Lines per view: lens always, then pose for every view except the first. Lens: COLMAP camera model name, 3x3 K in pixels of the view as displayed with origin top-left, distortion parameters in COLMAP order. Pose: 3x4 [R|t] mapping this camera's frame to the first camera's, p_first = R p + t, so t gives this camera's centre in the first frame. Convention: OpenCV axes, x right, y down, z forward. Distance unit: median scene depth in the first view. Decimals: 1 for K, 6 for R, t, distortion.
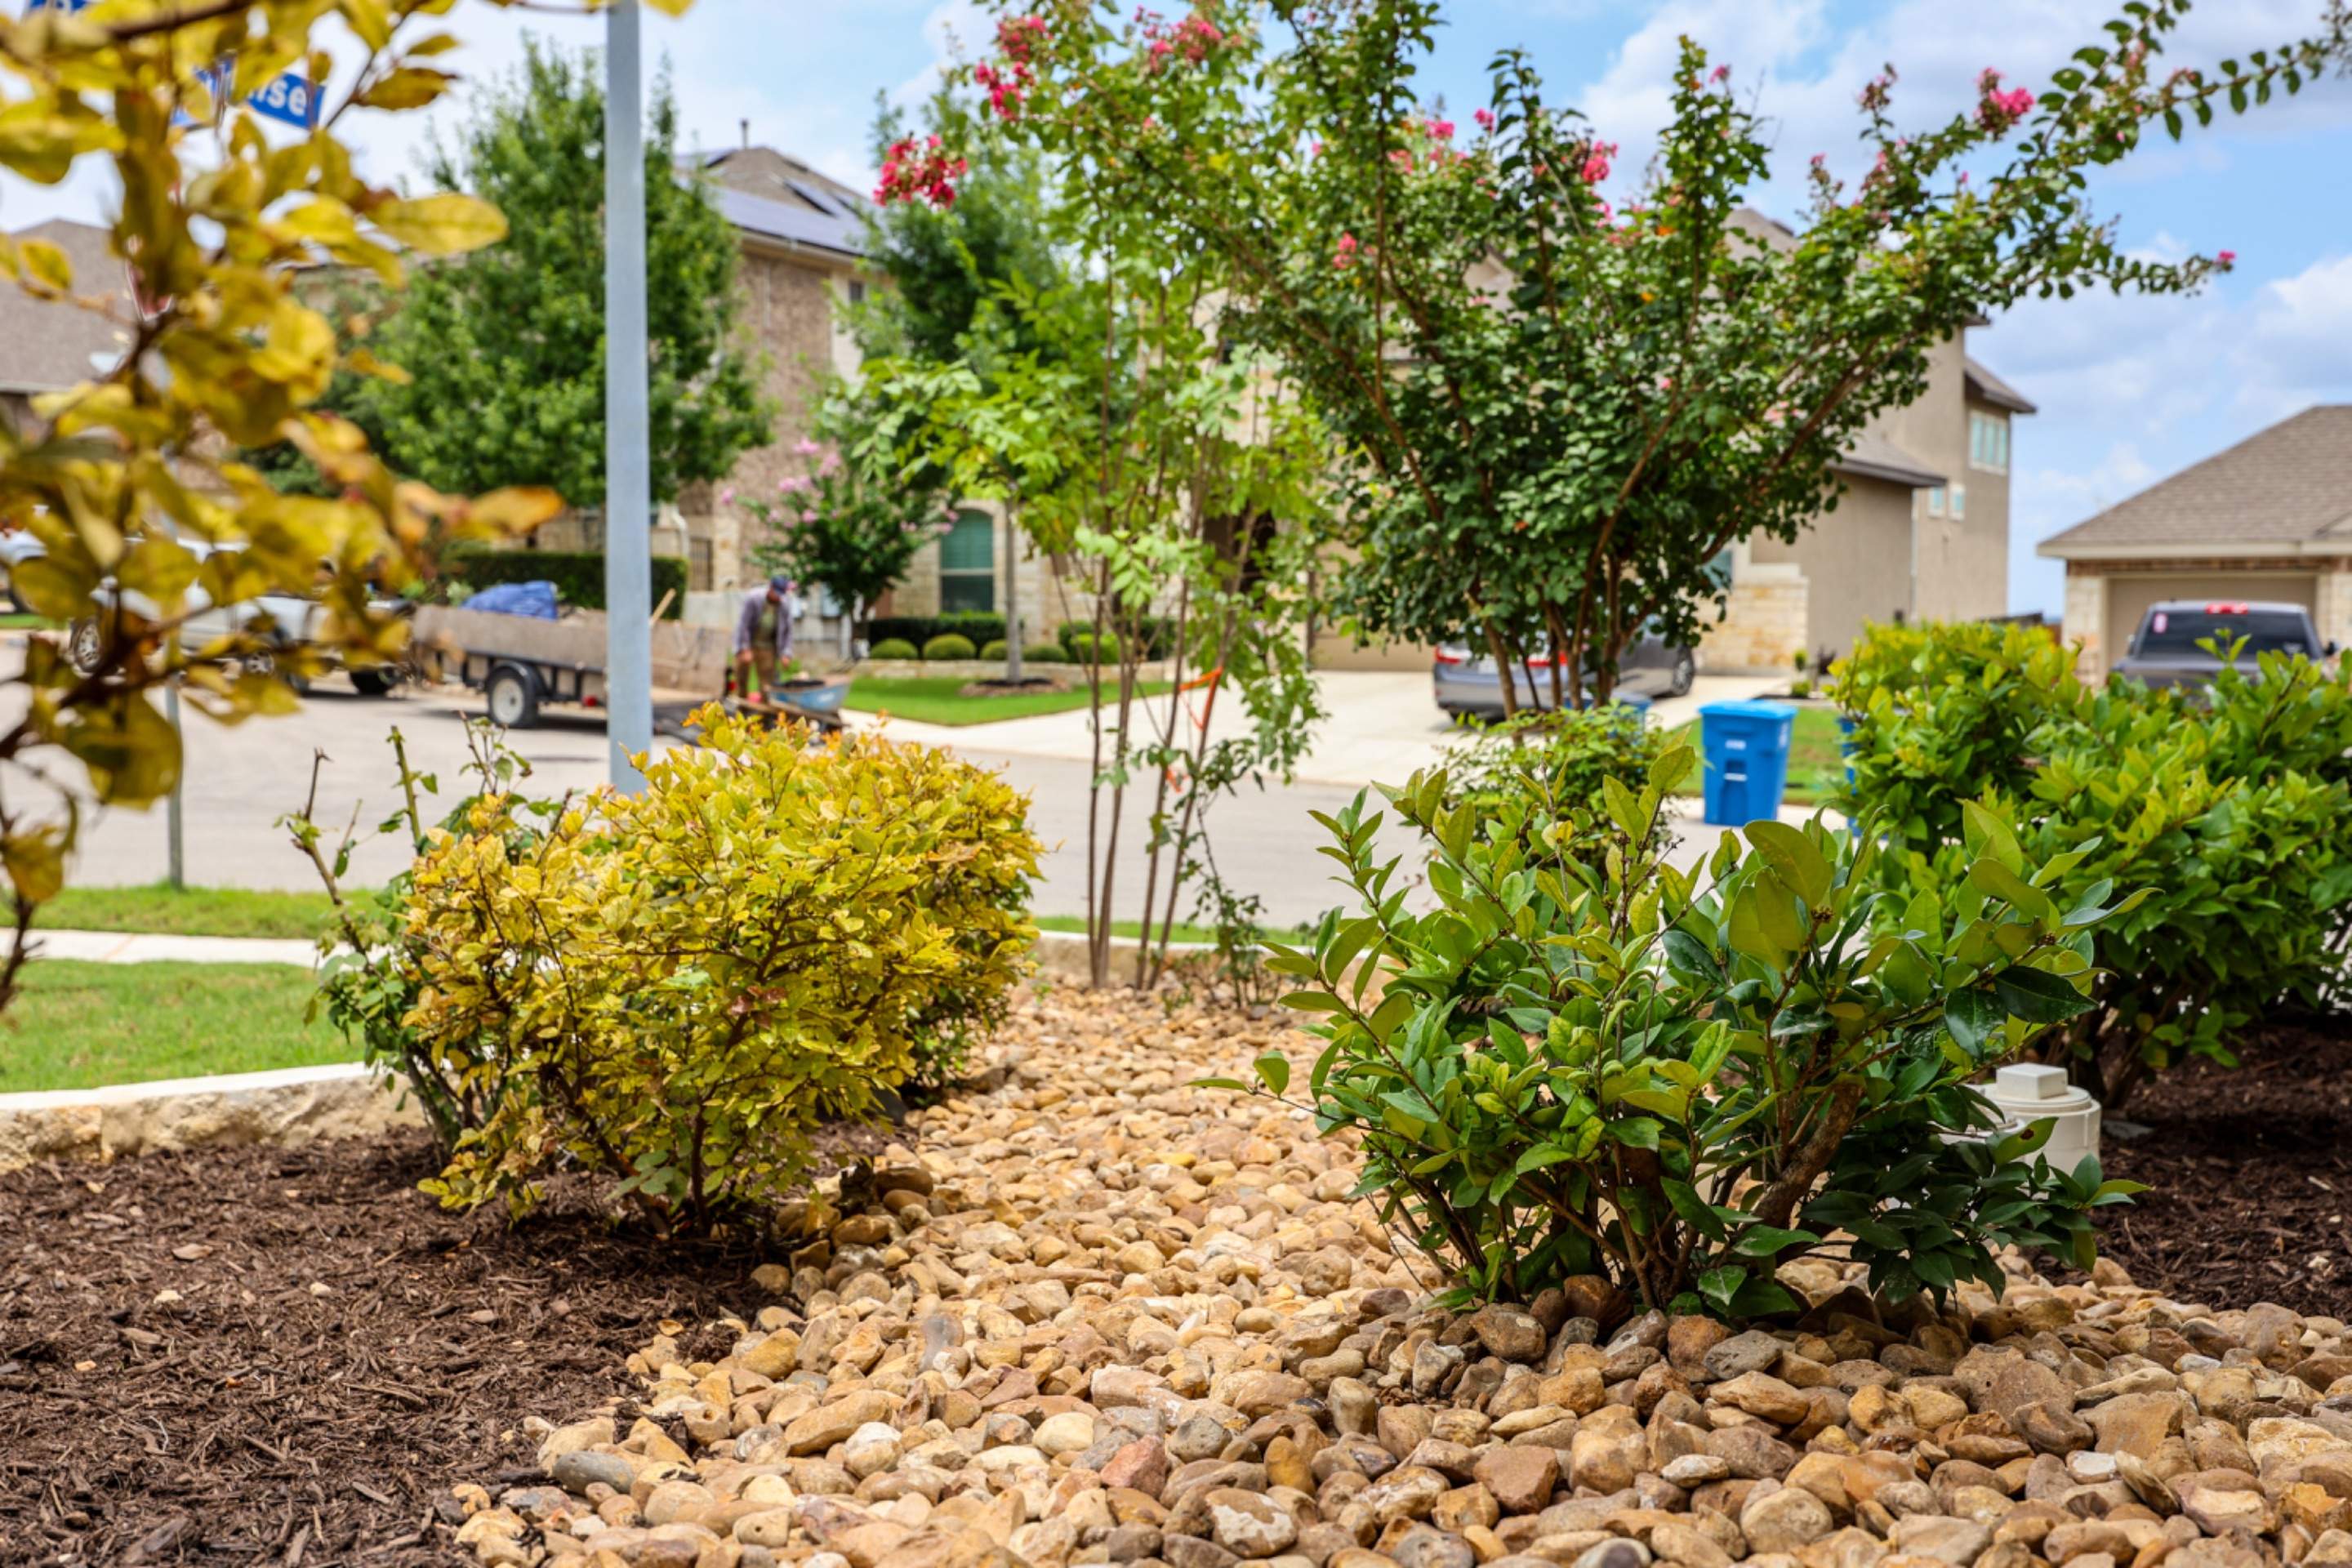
lens RADIAL K [[2308.5, 0, 1176.0], [0, 2308.5, 784.0], [0, 0, 1]] dist [0.012273, -0.018499]
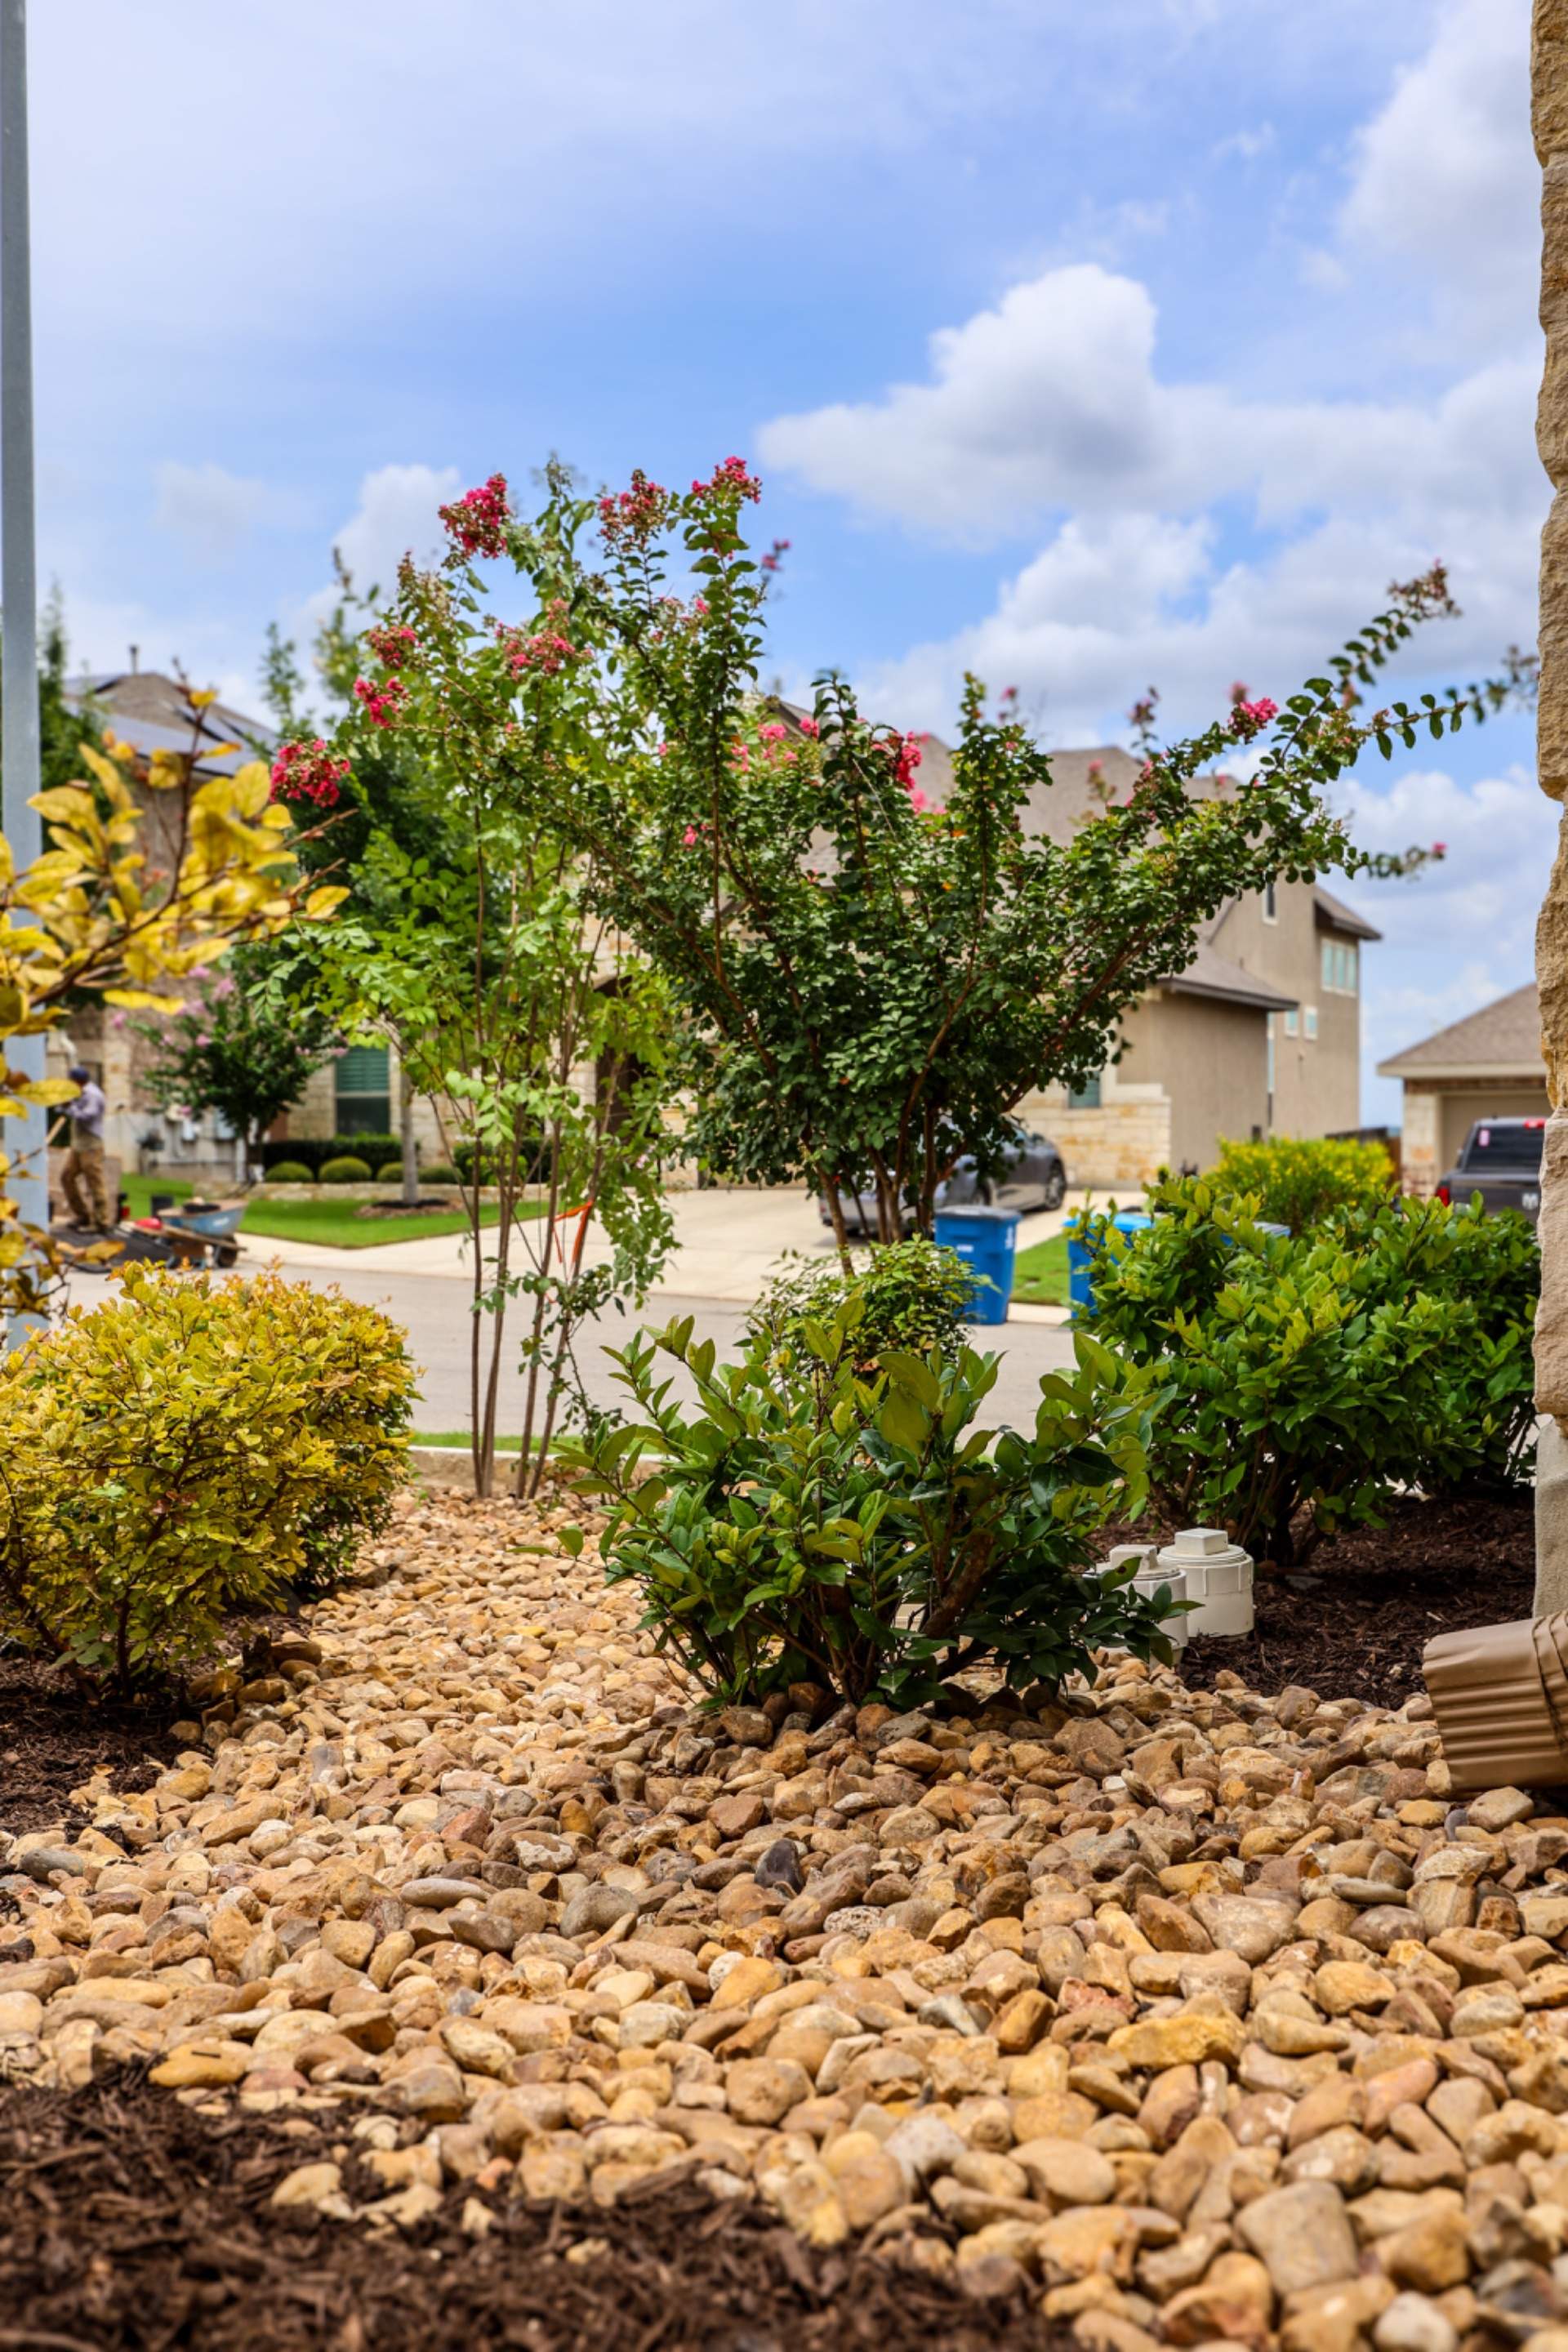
lens RADIAL K [[2265.9, 0, 863.1], [0, 2265.9, 1218.3], [0, 0, 1]] dist [-0.005860, 0.015559]
pose [[0.991966, -0.012176, 0.125920, 0.023439], [0.016545, 0.999295, -0.033710, -0.008257], [-0.125420, 0.035522, 0.991468, -0.173747]]
